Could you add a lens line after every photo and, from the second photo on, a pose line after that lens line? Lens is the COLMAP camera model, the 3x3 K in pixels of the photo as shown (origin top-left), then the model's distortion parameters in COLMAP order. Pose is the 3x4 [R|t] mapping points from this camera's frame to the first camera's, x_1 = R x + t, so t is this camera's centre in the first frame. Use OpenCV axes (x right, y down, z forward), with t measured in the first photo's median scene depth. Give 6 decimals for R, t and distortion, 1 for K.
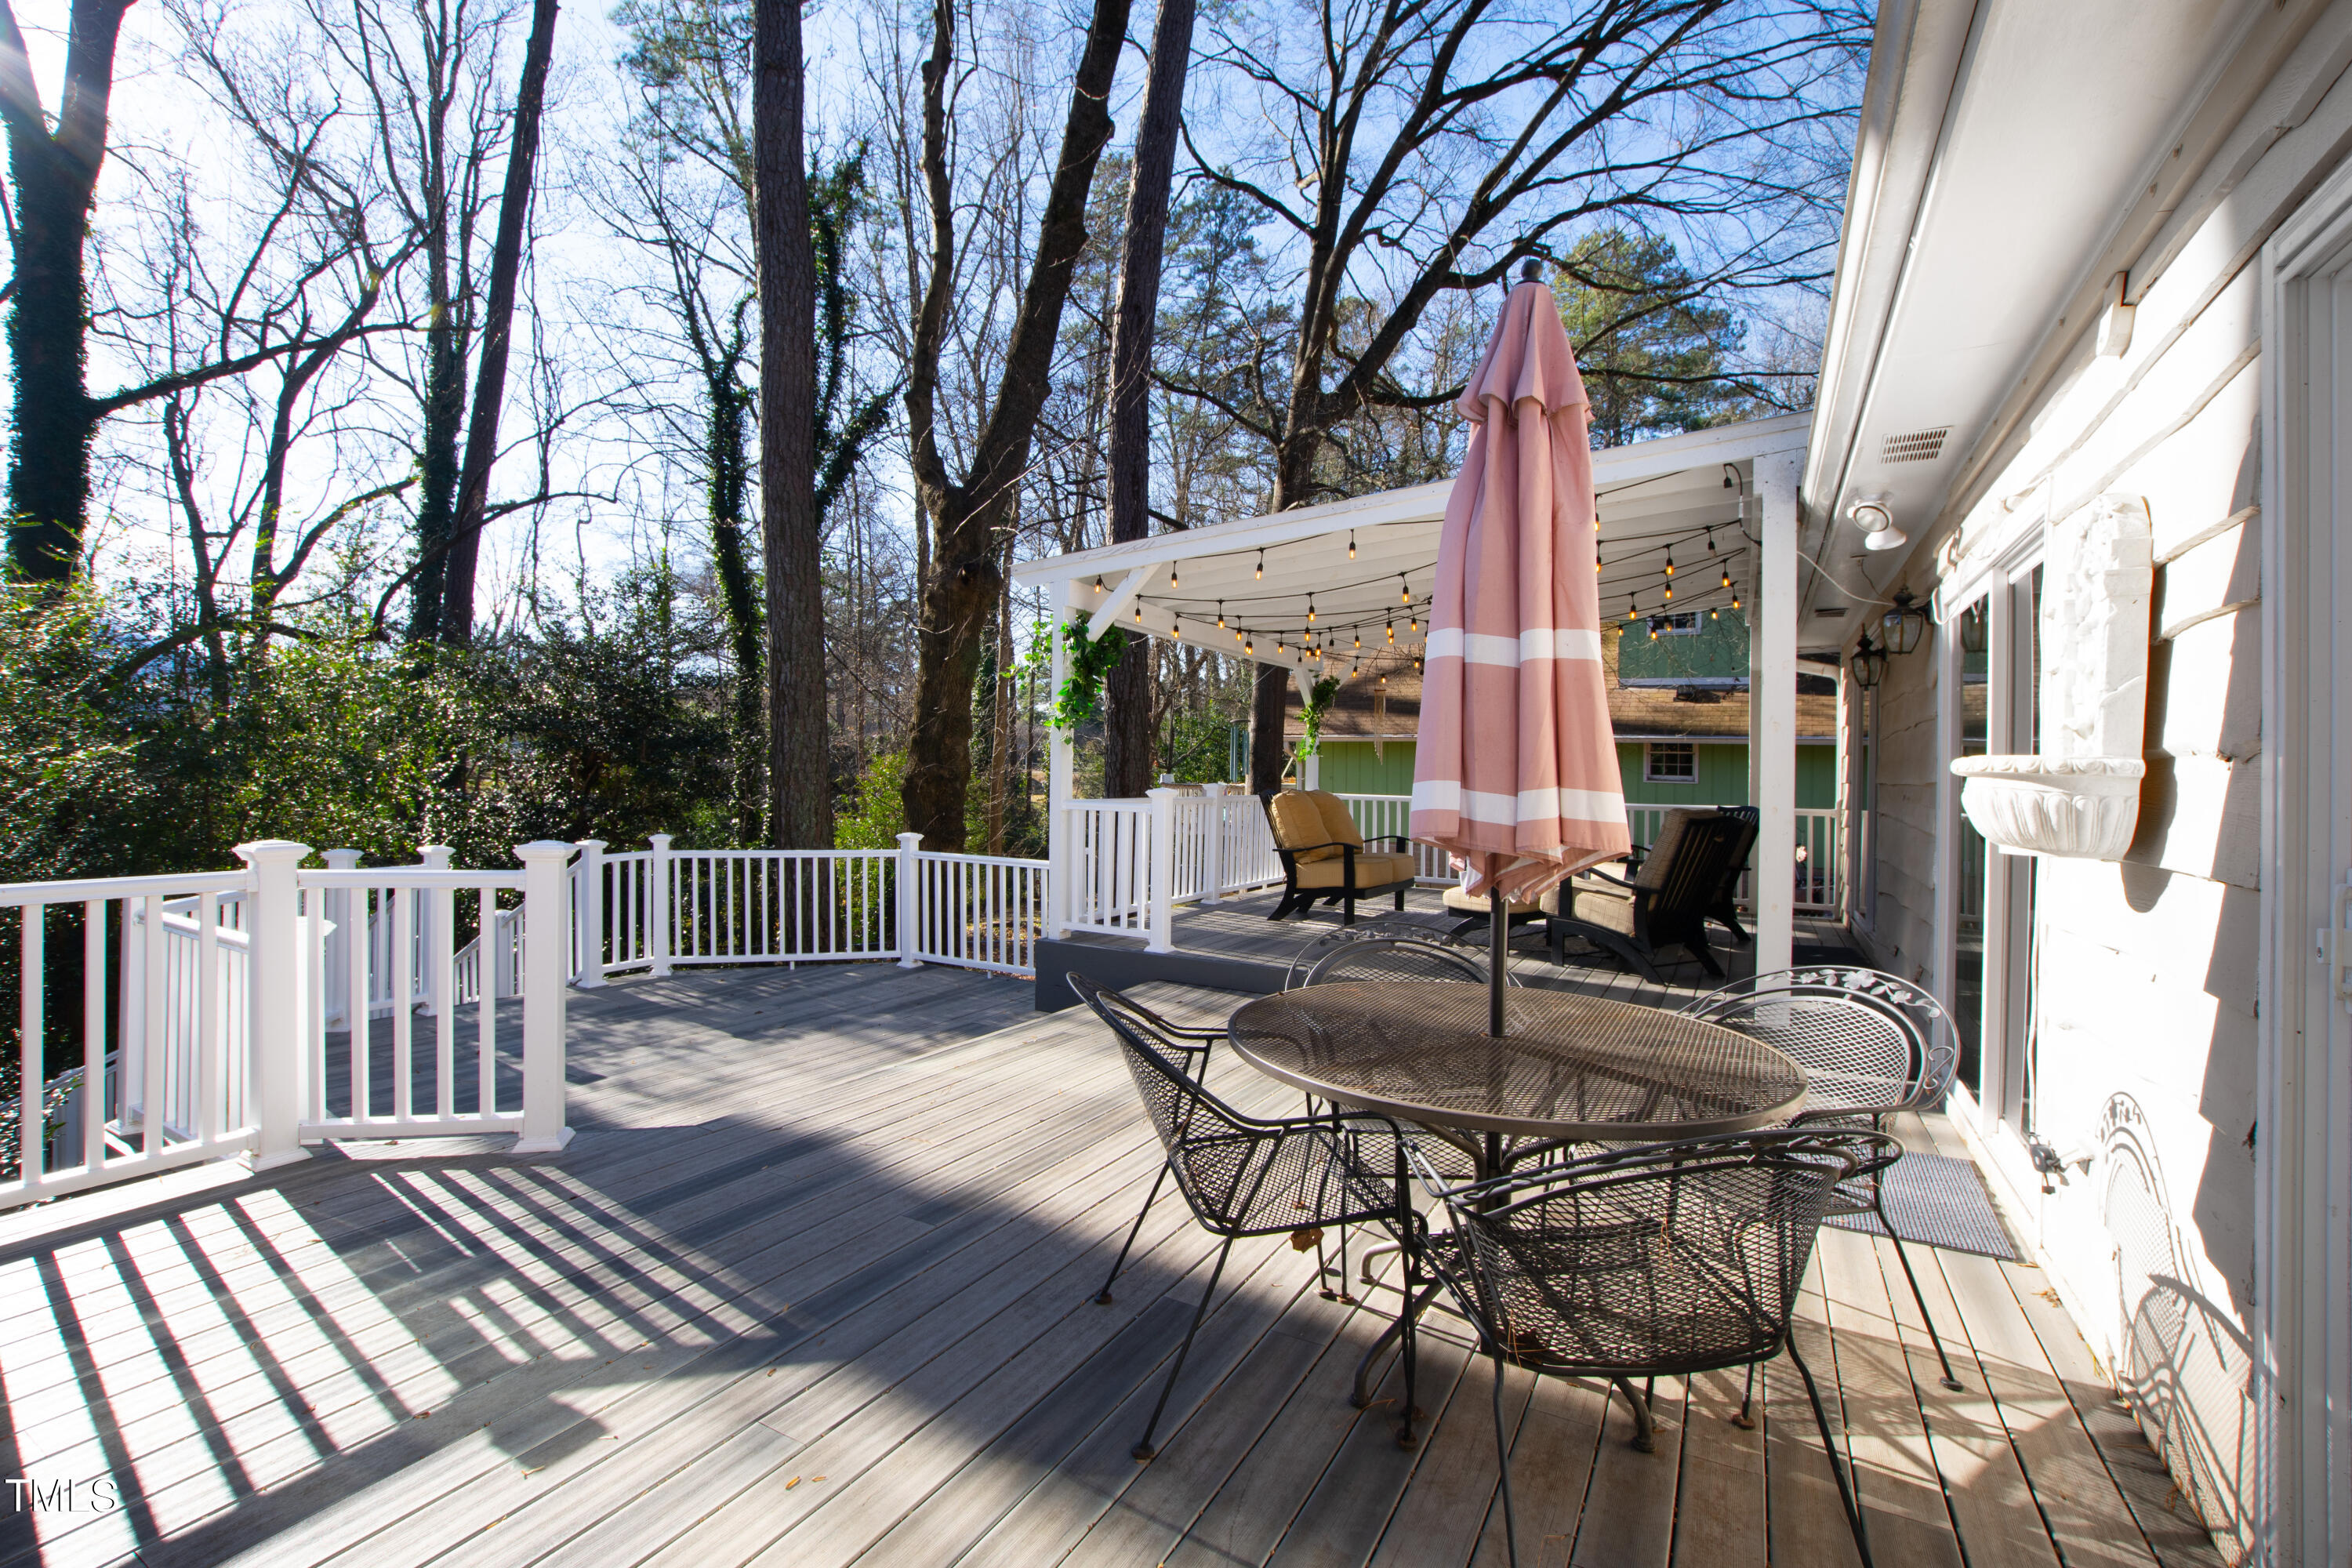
lens RADIAL K [[997.7, 0, 1176.0], [0, 997.7, 784.0], [0, 0, 1]] dist [-0.000378, -0.000064]
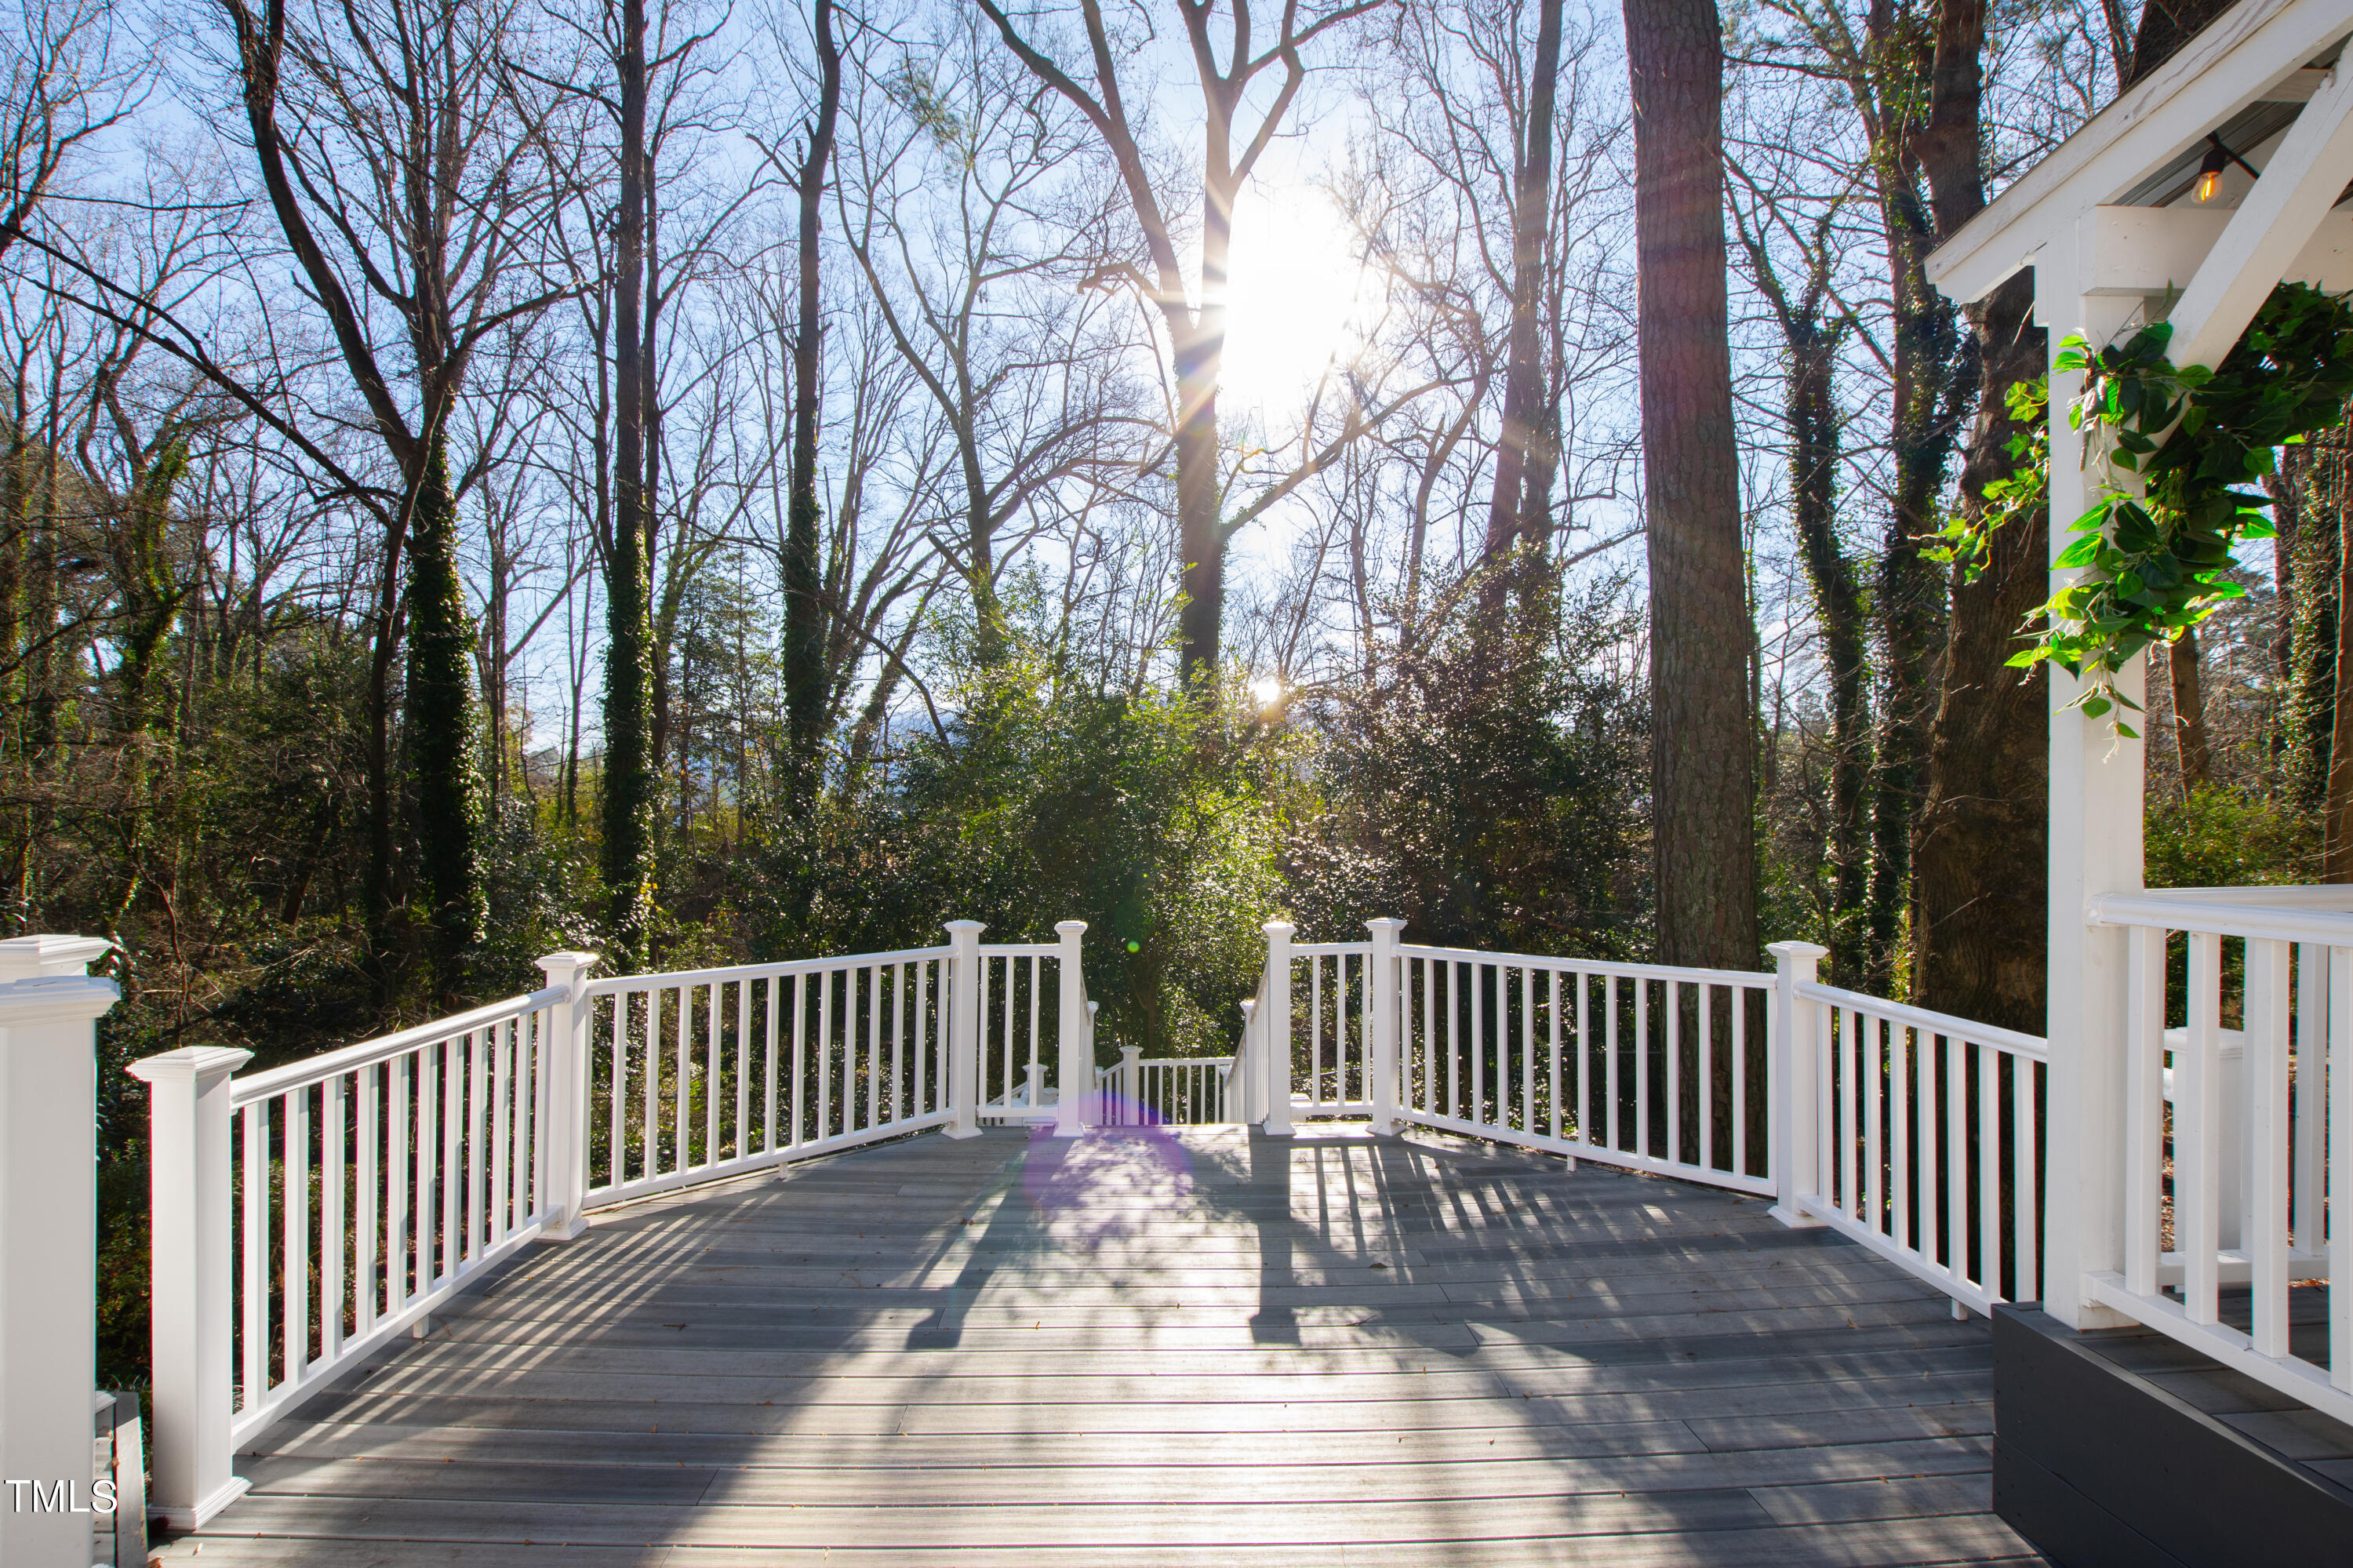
lens RADIAL K [[1103.9, 0, 1176.0], [0, 1103.9, 821.7], [0, 0, 1]] dist [-0.000729, -0.000132]
pose [[0.529041, -0.016389, -0.848438, 0.033053], [-0.000078, 0.999813, -0.019362, 0.001489], [0.848596, 0.010309, 0.528941, 0.539077]]
